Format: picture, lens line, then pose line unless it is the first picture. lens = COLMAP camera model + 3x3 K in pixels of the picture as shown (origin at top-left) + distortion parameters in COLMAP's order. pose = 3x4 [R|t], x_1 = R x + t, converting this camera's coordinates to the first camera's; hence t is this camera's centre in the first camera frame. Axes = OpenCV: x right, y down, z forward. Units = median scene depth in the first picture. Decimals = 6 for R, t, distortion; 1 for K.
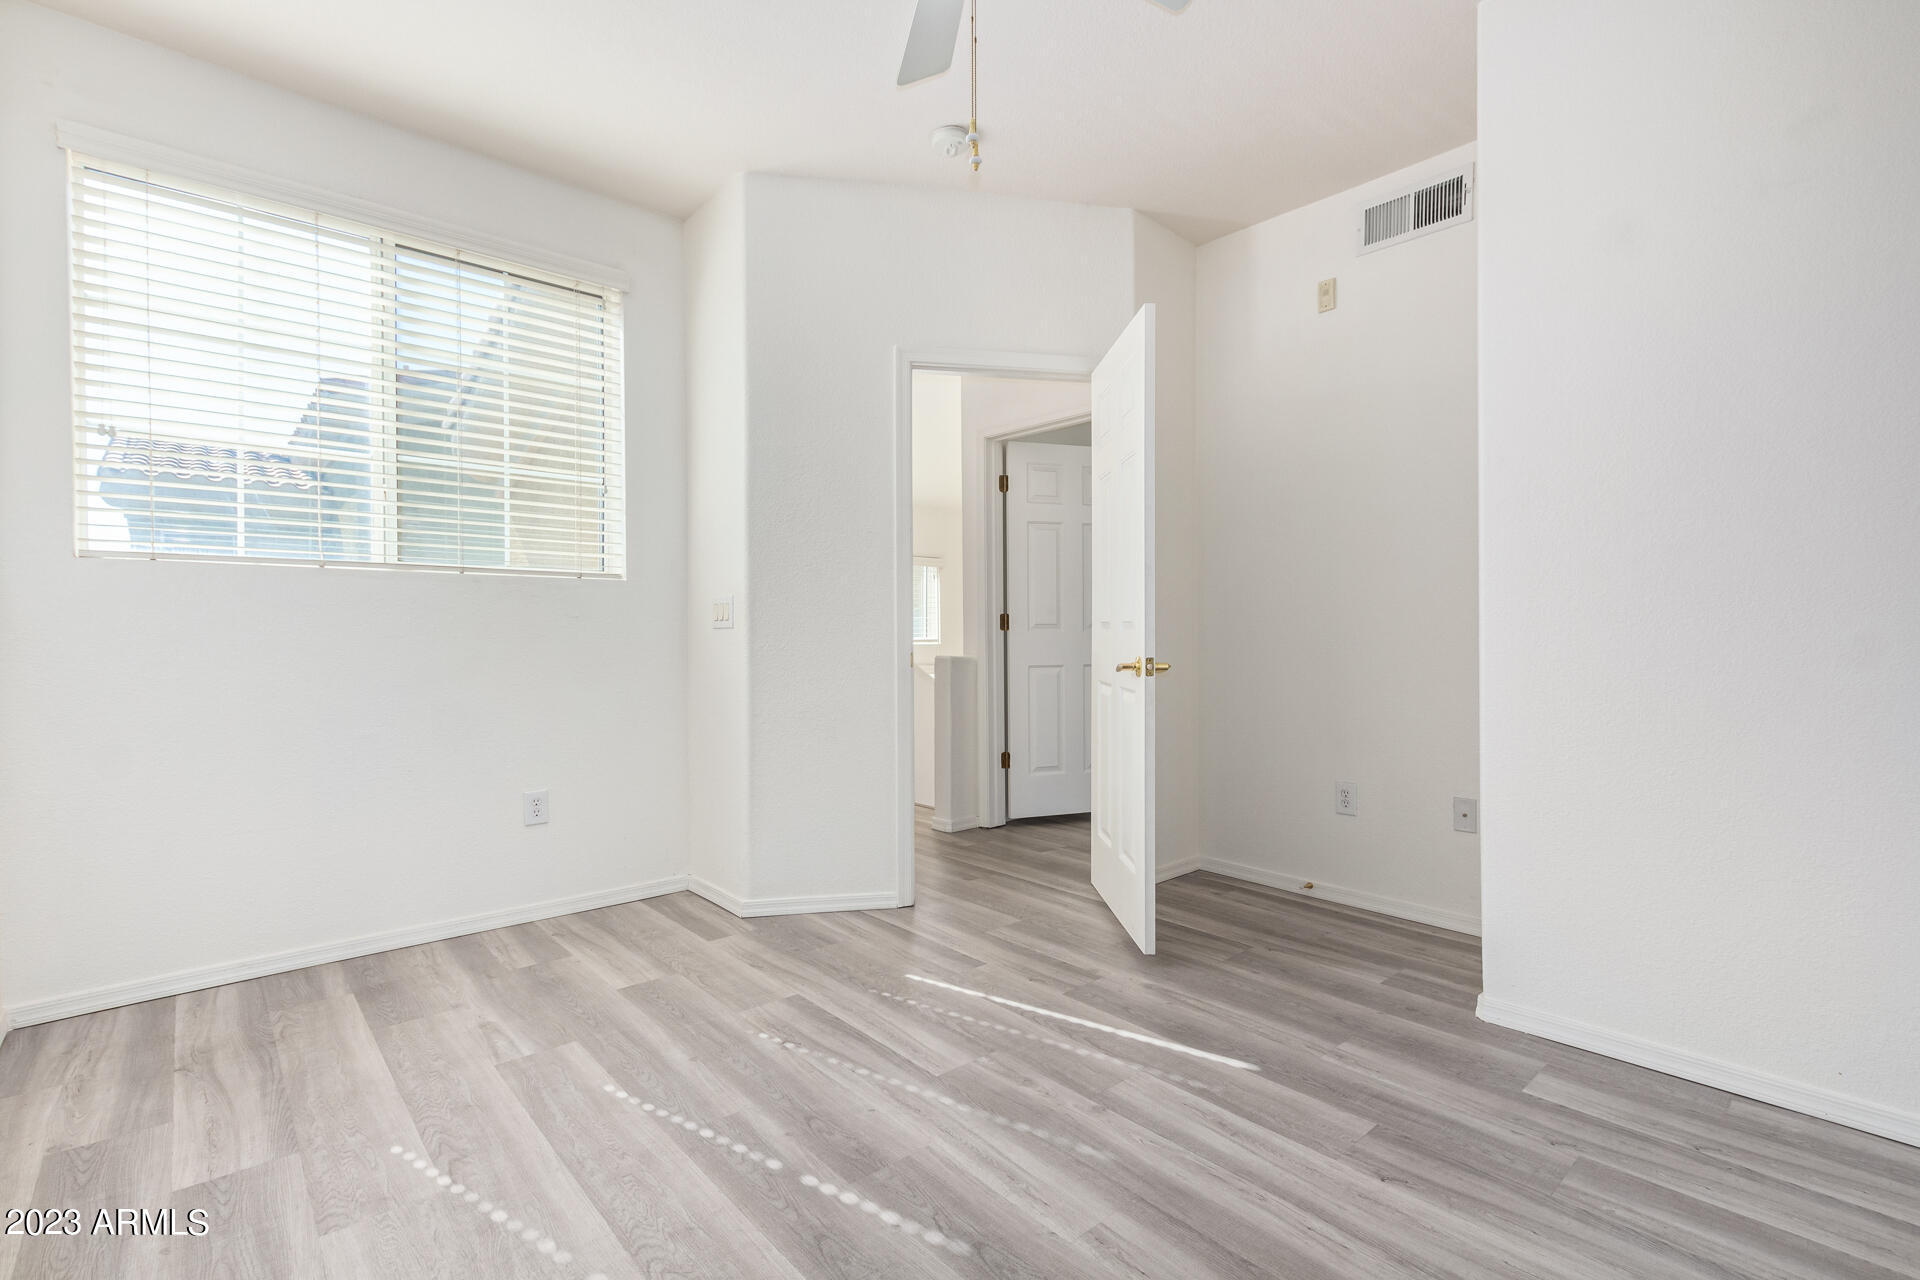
lens RADIAL K [[884.9, 0, 957.7], [0, 884.9, 639.9], [0, 0, 1]] dist [0.003292, 0.000950]
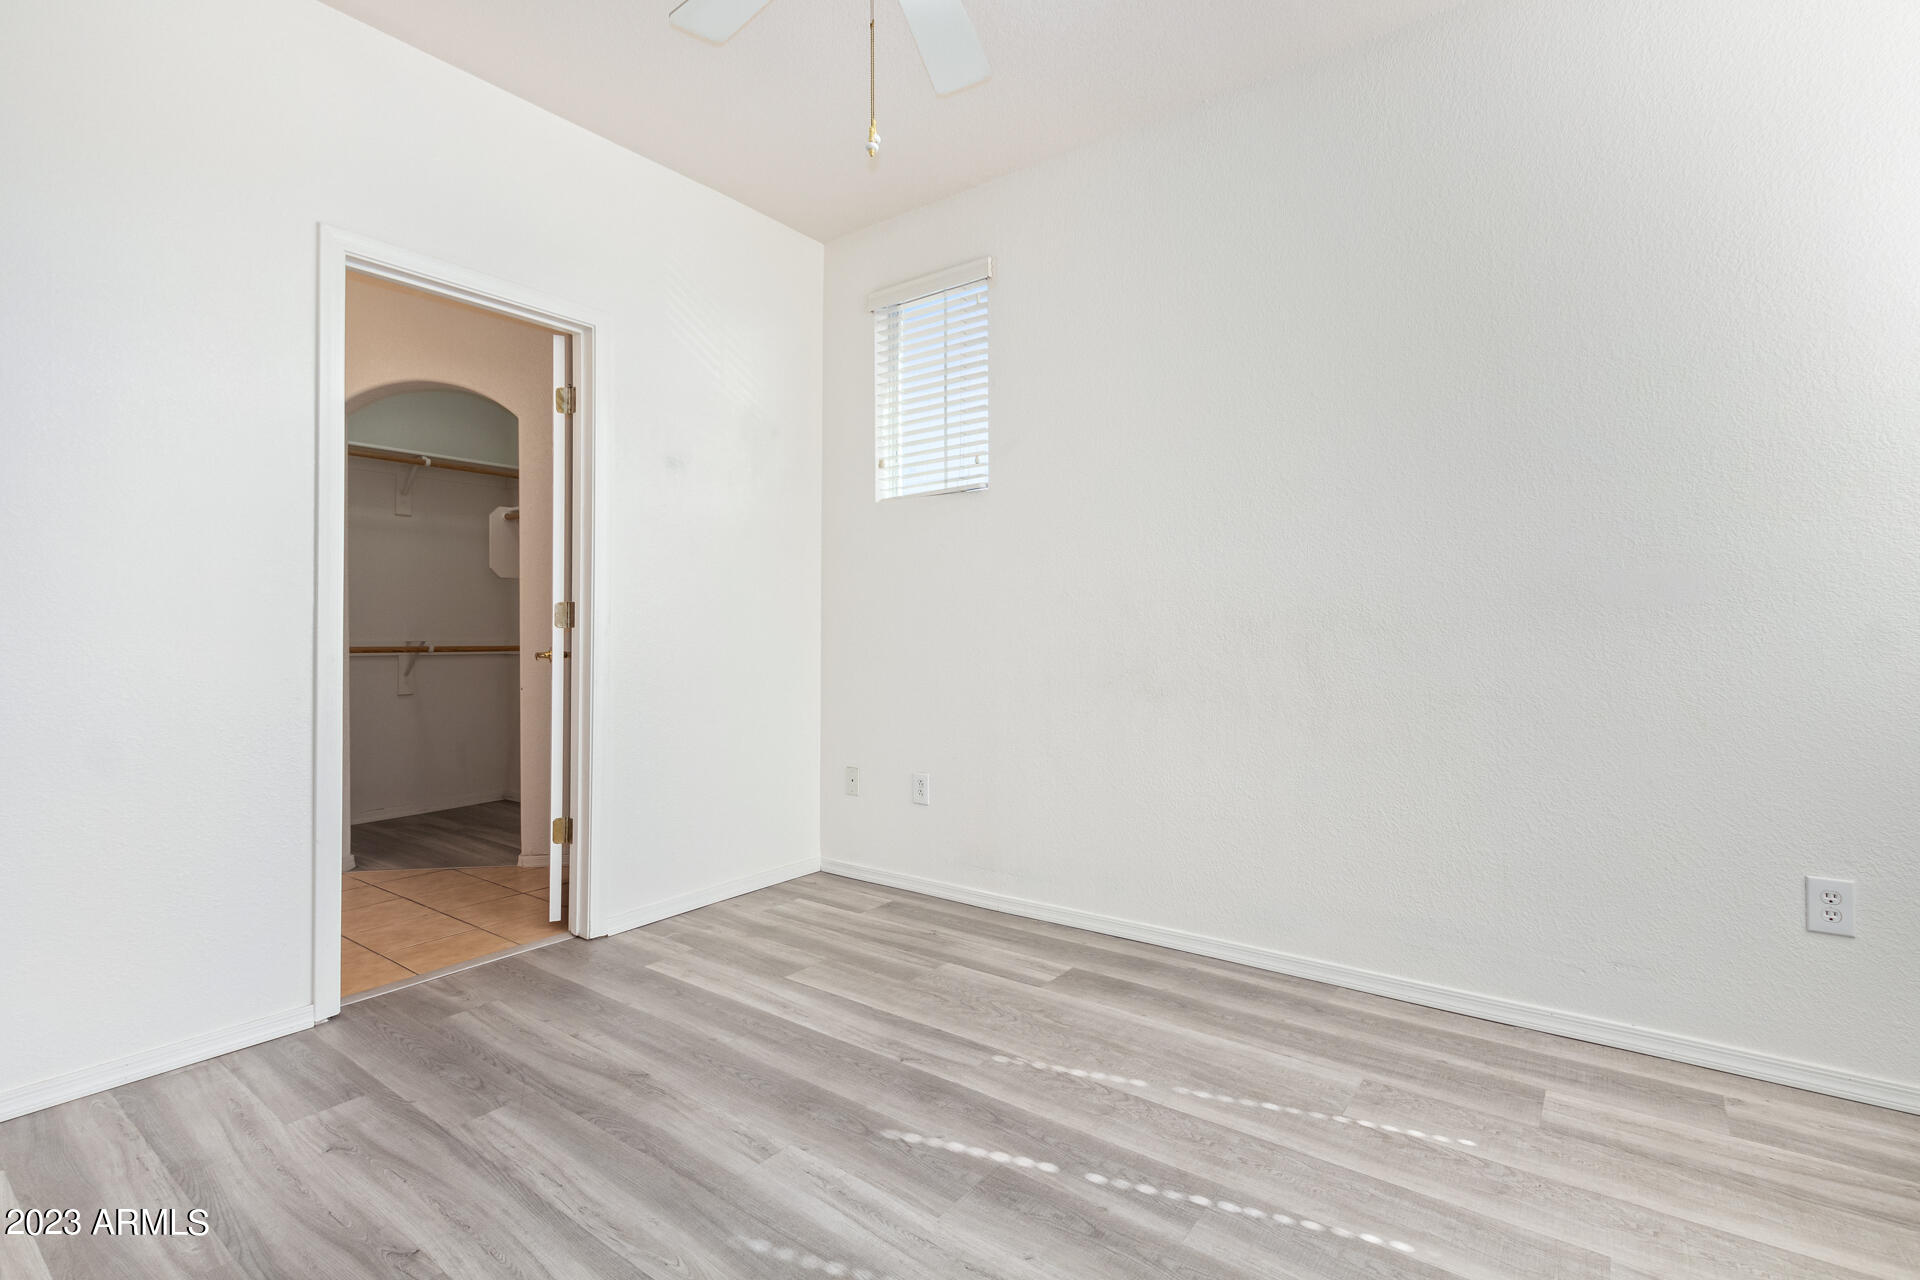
lens RADIAL K [[884.9, 0, 957.0], [0, 884.9, 635.9], [0, 0, 1]] dist [0.003292, 0.000950]
pose [[-0.980404, 0.005950, -0.196908, 0.119340], [0.006104, 0.999981, -0.000177, 0.003380], [0.196903, -0.001375, -0.980422, 1.903565]]
